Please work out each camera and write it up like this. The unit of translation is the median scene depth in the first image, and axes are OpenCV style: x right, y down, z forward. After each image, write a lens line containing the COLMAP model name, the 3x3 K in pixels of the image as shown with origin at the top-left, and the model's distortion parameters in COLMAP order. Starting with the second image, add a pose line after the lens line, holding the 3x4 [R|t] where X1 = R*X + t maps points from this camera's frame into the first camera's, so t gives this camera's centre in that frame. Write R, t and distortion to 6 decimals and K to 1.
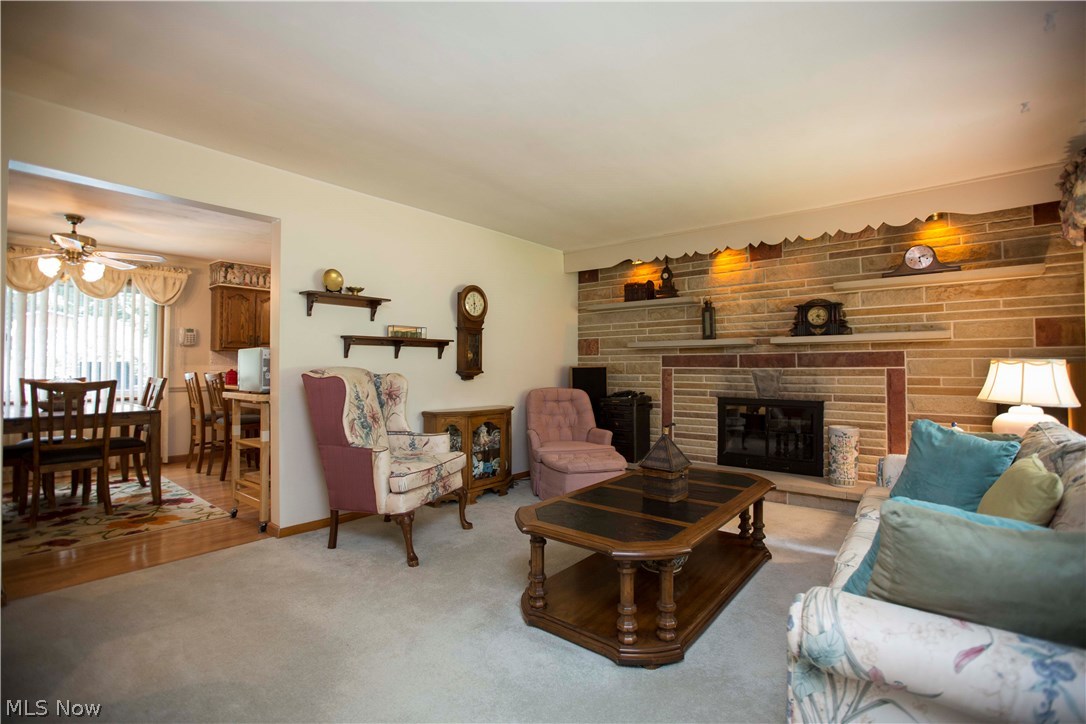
lens RADIAL K [[507.9, 0, 543.0], [0, 507.9, 362.0], [0, 0, 1]] dist [-0.000256, -0.000070]
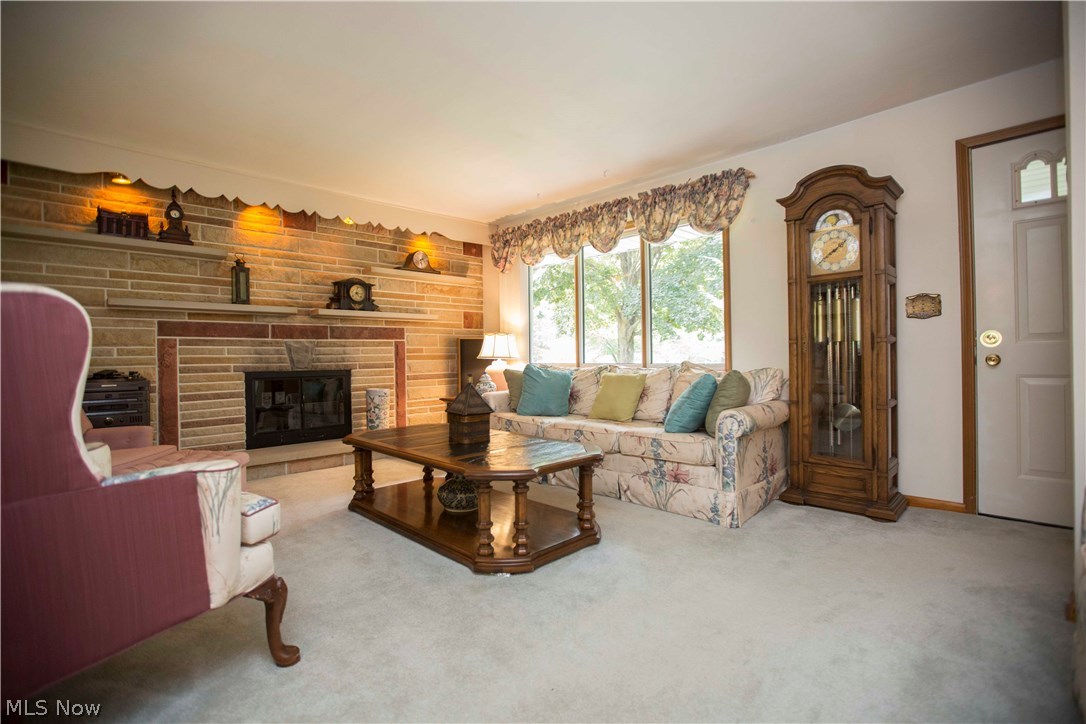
lens RADIAL K [[507.9, 0, 543.0], [0, 507.9, 362.0], [0, 0, 1]] dist [-0.000256, -0.000070]
pose [[0.128526, -0.006849, 0.991683, -0.470754], [0.009242, 0.999941, 0.005709, 0.053590], [-0.991663, 0.008431, 0.128582, 0.398815]]
